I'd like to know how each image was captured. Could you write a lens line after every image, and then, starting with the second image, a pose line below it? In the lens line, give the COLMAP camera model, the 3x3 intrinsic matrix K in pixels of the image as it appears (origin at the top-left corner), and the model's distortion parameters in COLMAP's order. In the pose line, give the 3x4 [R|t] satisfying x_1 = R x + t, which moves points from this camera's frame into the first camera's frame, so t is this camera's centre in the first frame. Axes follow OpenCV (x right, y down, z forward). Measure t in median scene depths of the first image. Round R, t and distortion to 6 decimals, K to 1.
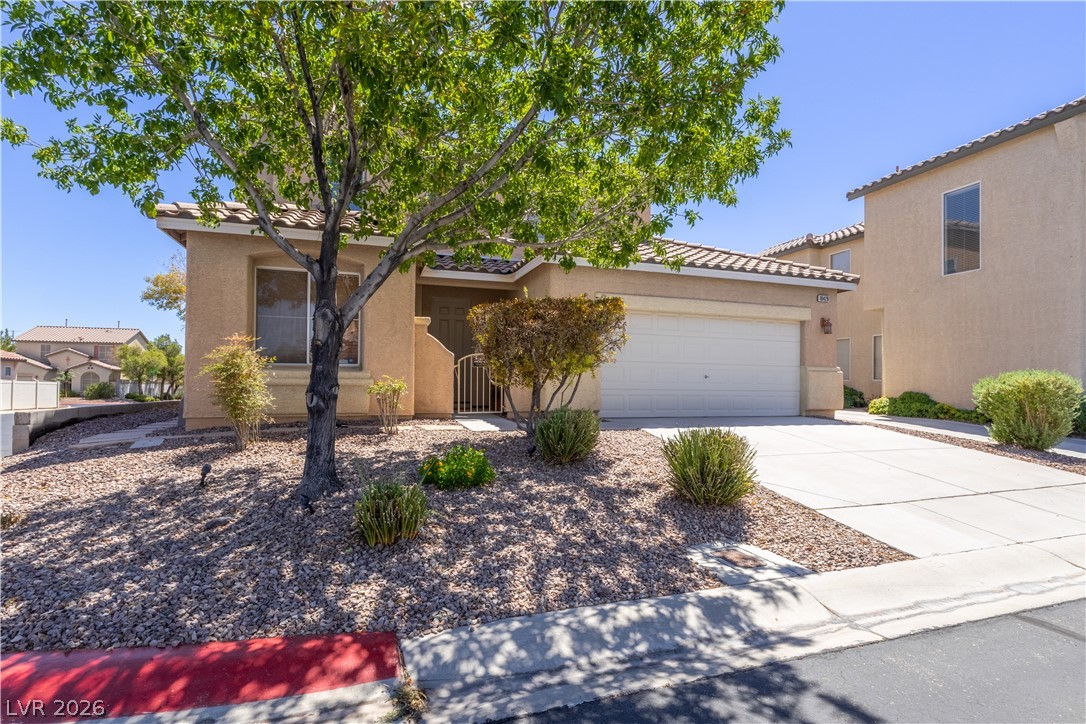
lens RADIAL K [[544.5, 0, 545.9], [0, 544.5, 378.0], [0, 0, 1]] dist [-0.001709, -0.000493]
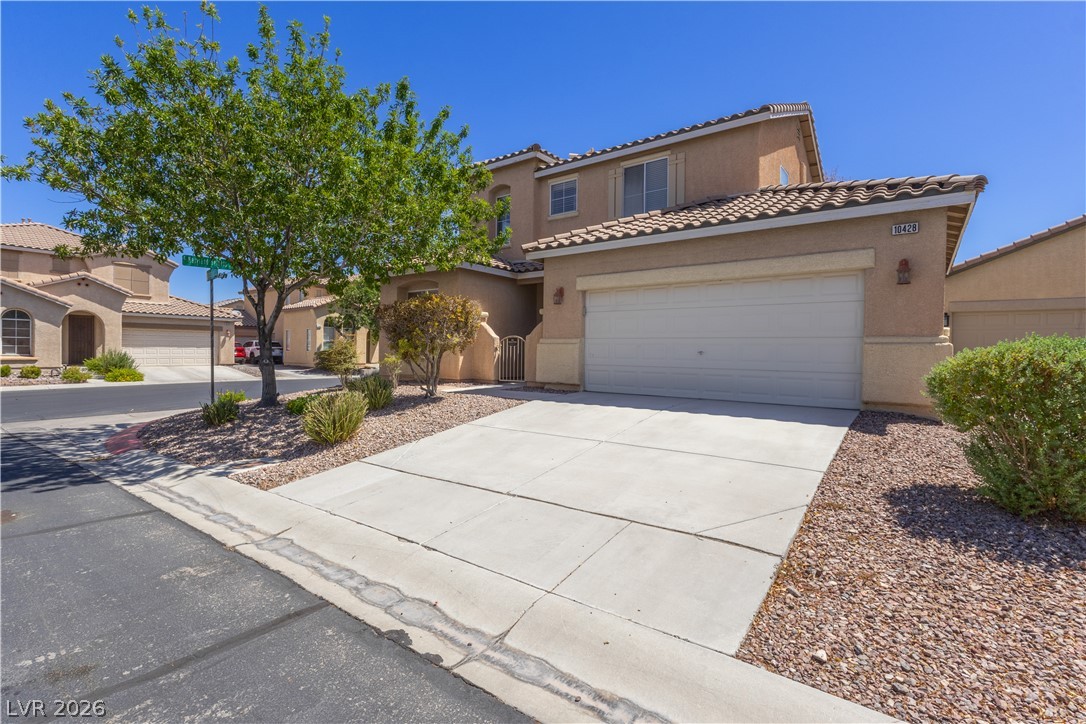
lens RADIAL K [[499.7, 0, 542.0], [0, 499.7, 363.8], [0, 0, 1]] dist [0.002178, -0.000205]
pose [[0.563060, 0.013984, -0.826298, 0.834200], [0.001574, 0.999837, 0.017994, 0.000316], [0.826414, -0.011432, 0.562946, 0.351339]]
